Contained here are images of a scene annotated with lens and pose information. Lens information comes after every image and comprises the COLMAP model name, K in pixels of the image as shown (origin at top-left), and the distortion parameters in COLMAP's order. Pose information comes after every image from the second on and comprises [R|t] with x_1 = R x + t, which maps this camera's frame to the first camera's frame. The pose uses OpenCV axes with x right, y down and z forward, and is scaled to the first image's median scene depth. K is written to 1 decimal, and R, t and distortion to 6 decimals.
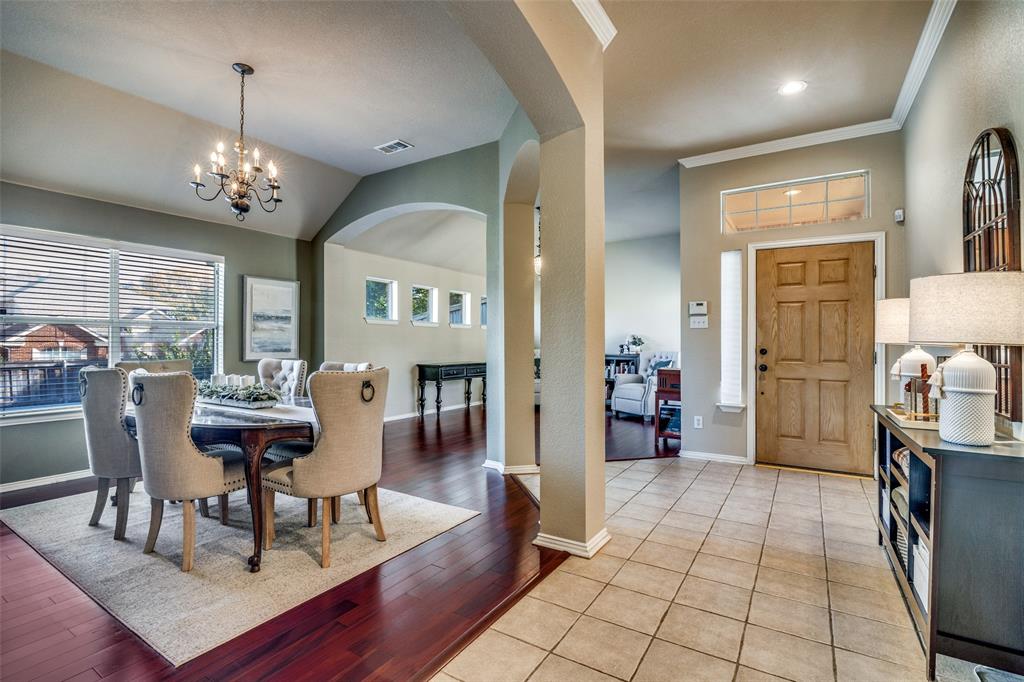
lens RADIAL K [[477.6, 0, 508.6], [0, 477.6, 338.2], [0, 0, 1]] dist [-0.015879, -0.000016]
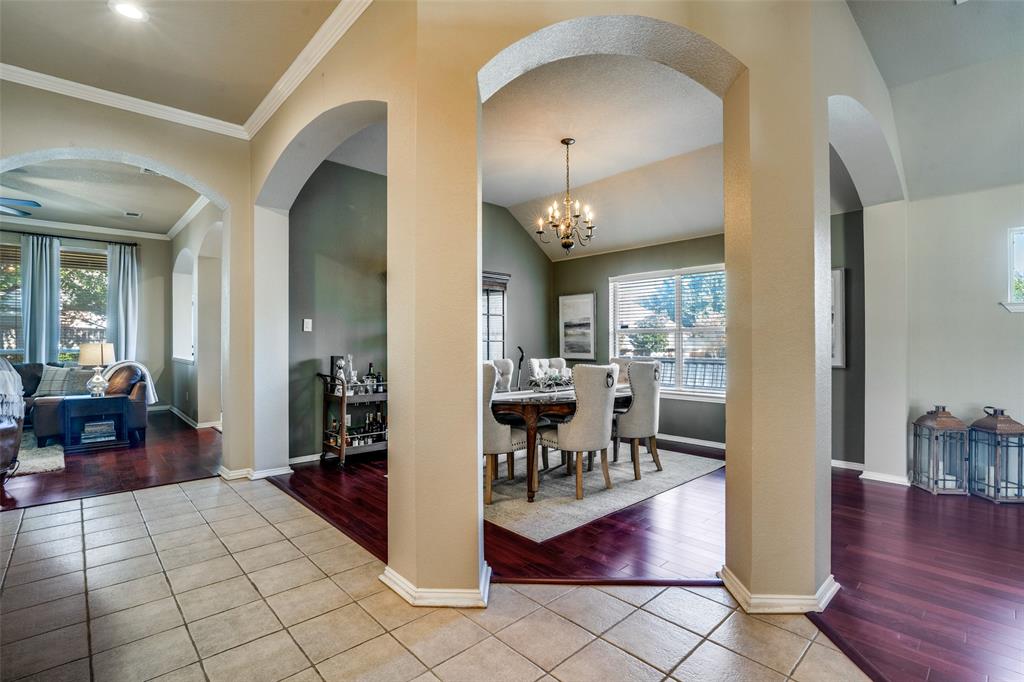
lens RADIAL K [[477.6, 0, 510.7], [0, 477.6, 342.8], [0, 0, 1]] dist [-0.015879, -0.000016]
pose [[-0.261924, -0.003889, -0.965081, 0.943050], [0.004830, 0.999974, -0.005340, 0.011640], [0.965076, -0.006060, -0.261898, 1.414021]]
